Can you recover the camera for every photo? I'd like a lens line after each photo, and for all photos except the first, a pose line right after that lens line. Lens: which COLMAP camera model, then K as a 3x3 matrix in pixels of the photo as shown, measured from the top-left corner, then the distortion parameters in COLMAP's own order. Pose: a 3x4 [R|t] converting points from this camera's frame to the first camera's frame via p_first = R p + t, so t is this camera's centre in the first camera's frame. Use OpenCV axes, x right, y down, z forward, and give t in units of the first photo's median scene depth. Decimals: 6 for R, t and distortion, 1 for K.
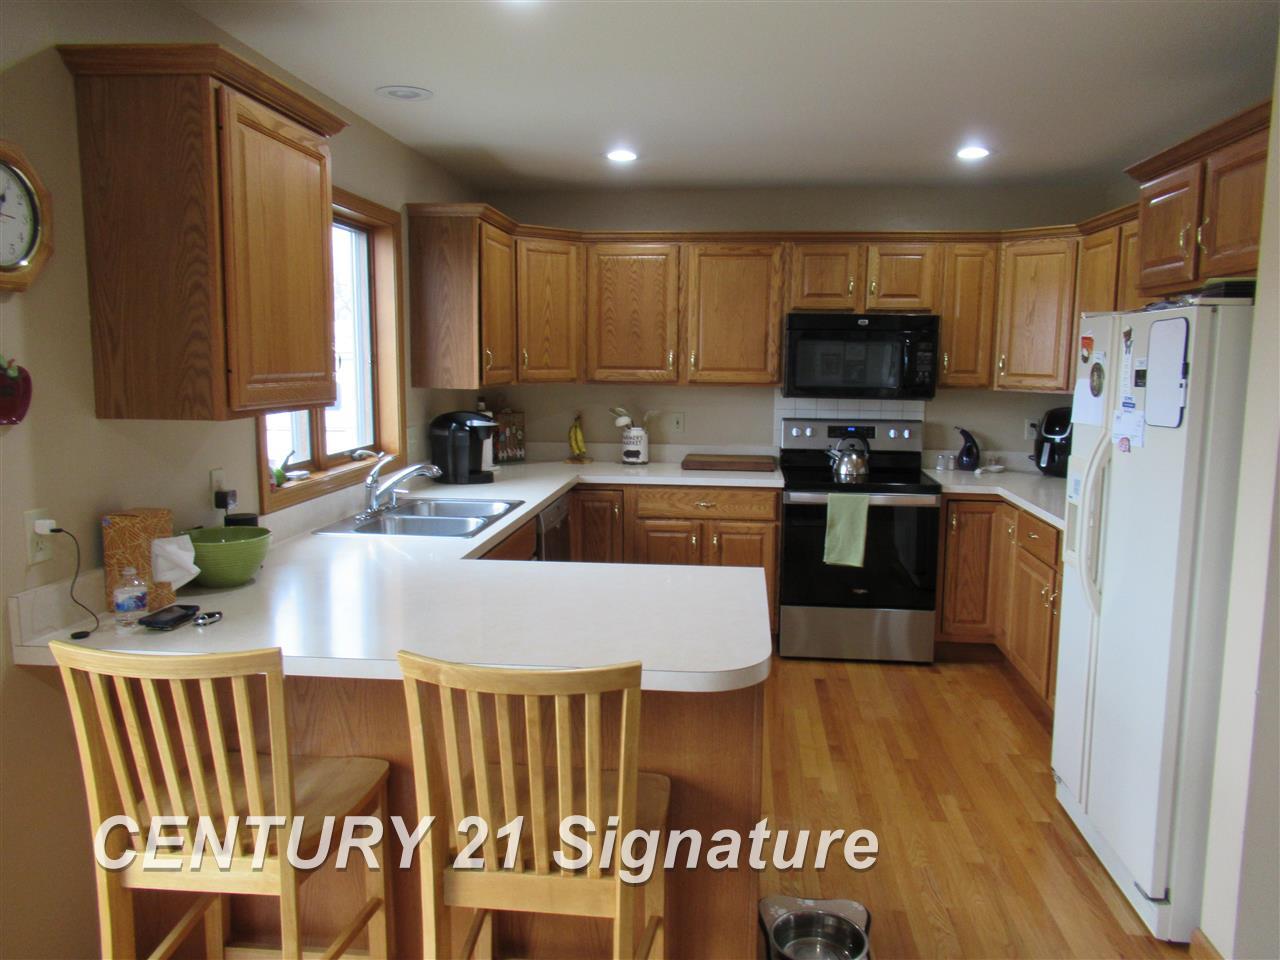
lens RADIAL K [[959.3, 0, 634.4], [0, 959.3, 479.8], [0, 0, 1]] dist [-0.000884, 0.005106]
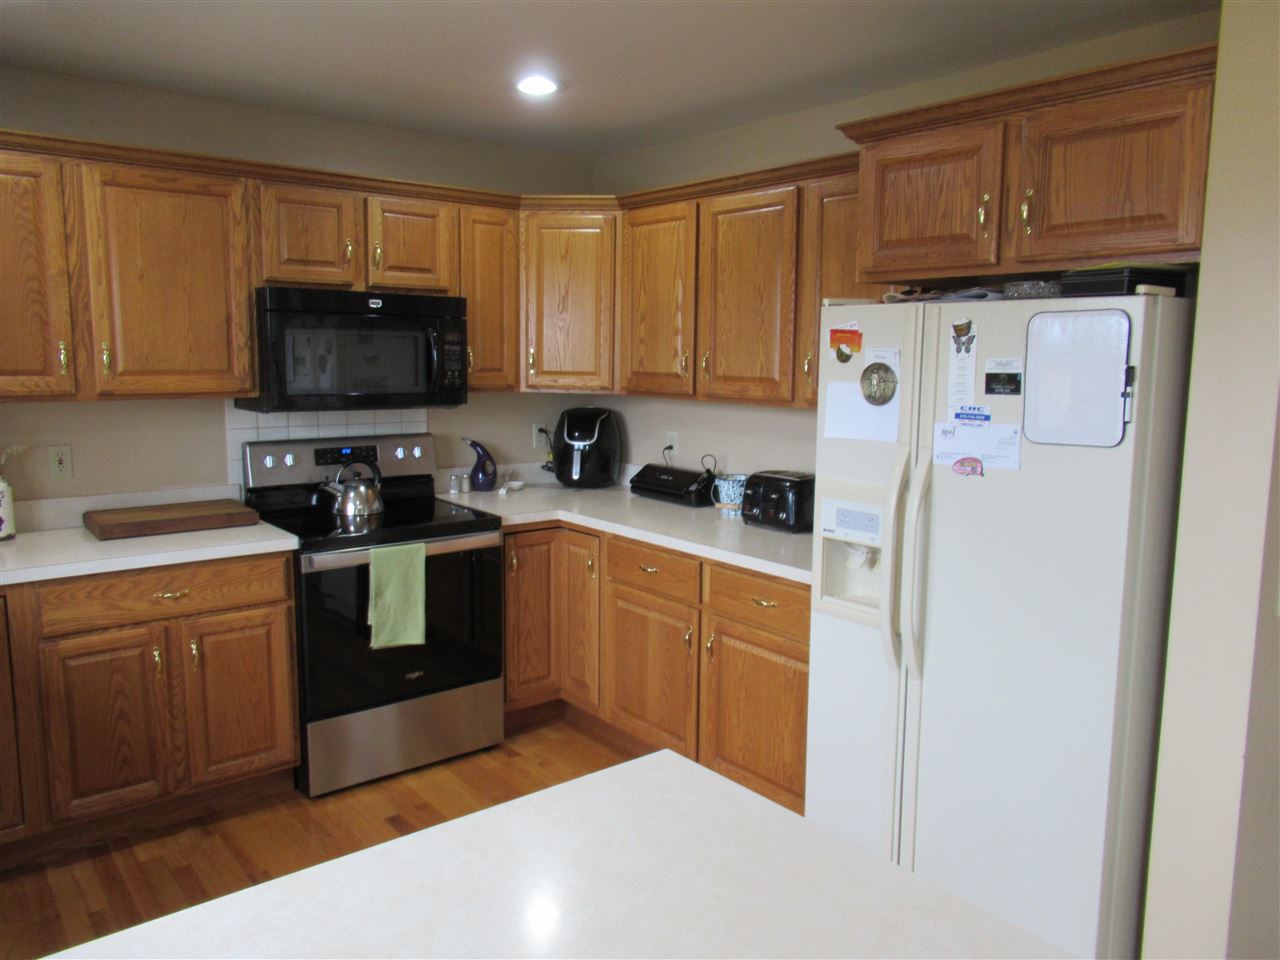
lens RADIAL K [[959.3, 0, 639.3], [0, 959.3, 477.8], [0, 0, 1]] dist [-0.000884, 0.005106]
pose [[0.707796, -0.096971, 0.699729, -0.135912], [0.089725, 0.994852, 0.047111, -0.050814], [-0.700695, 0.029438, 0.712853, 0.354416]]
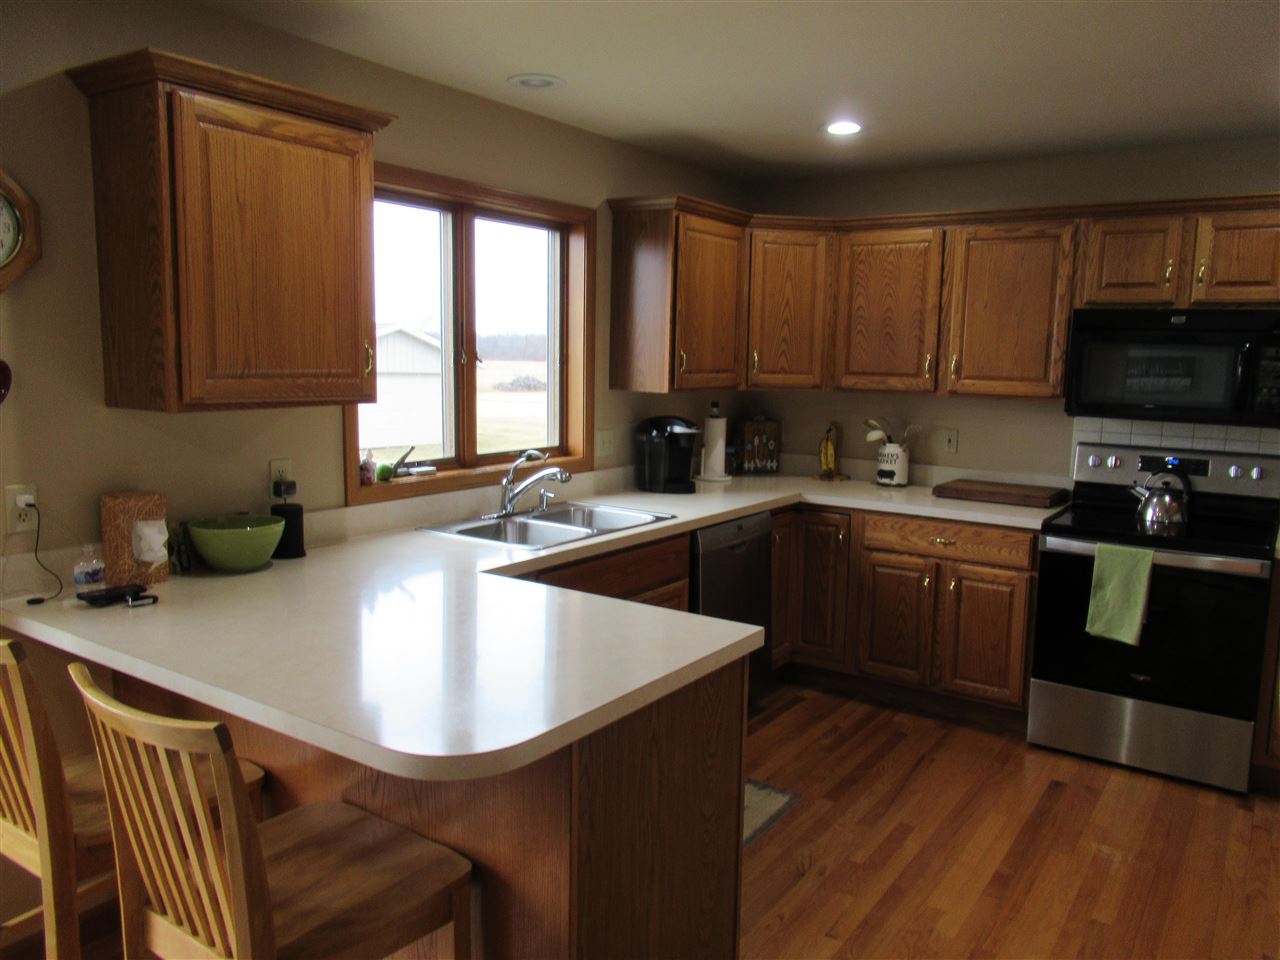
lens RADIAL K [[959.3, 0, 640.4], [0, 959.3, 478.2], [0, 0, 1]] dist [-0.000884, 0.005106]
pose [[0.879768, 0.072413, -0.469855, 0.229801], [-0.075213, 0.997085, 0.012839, -0.019447], [0.469415, 0.024044, 0.882650, 0.146428]]
